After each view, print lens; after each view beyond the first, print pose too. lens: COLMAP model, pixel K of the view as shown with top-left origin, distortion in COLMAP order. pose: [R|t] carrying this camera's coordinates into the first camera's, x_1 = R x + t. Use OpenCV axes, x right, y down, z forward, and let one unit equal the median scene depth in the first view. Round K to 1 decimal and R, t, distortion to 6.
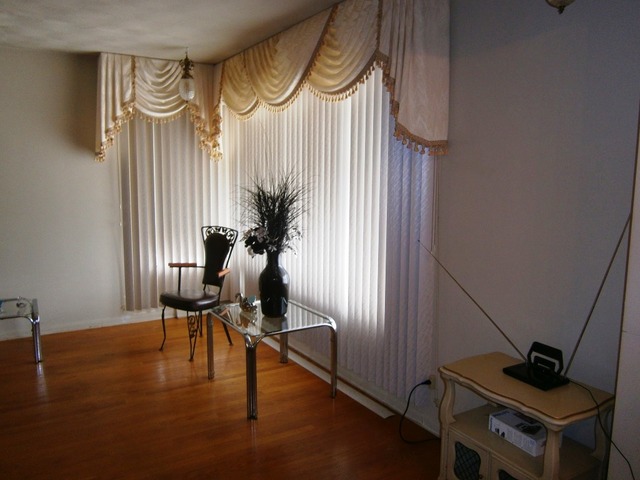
lens RADIAL K [[514.8, 0, 322.7], [0, 514.8, 237.9], [0, 0, 1]] dist [-0.053733, 0.055154]
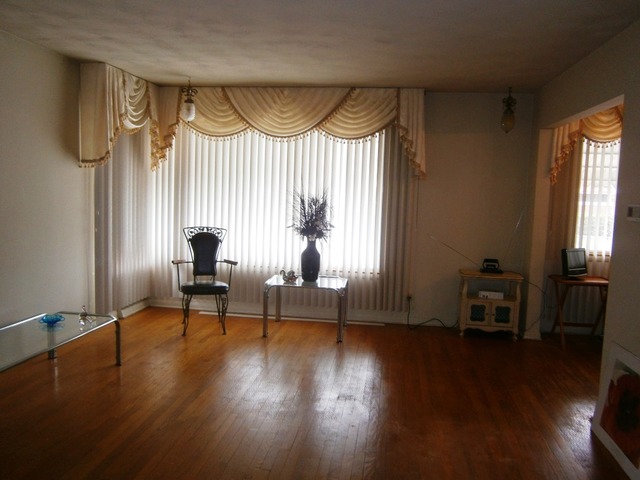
lens RADIAL K [[514.8, 0, 322.7], [0, 514.8, 237.9], [0, 0, 1]] dist [-0.053733, 0.055154]
pose [[0.626518, -0.056421, 0.777363, -0.968800], [0.069146, 0.997467, 0.016668, 0.003234], [-0.776334, 0.043309, 0.628832, 0.022299]]
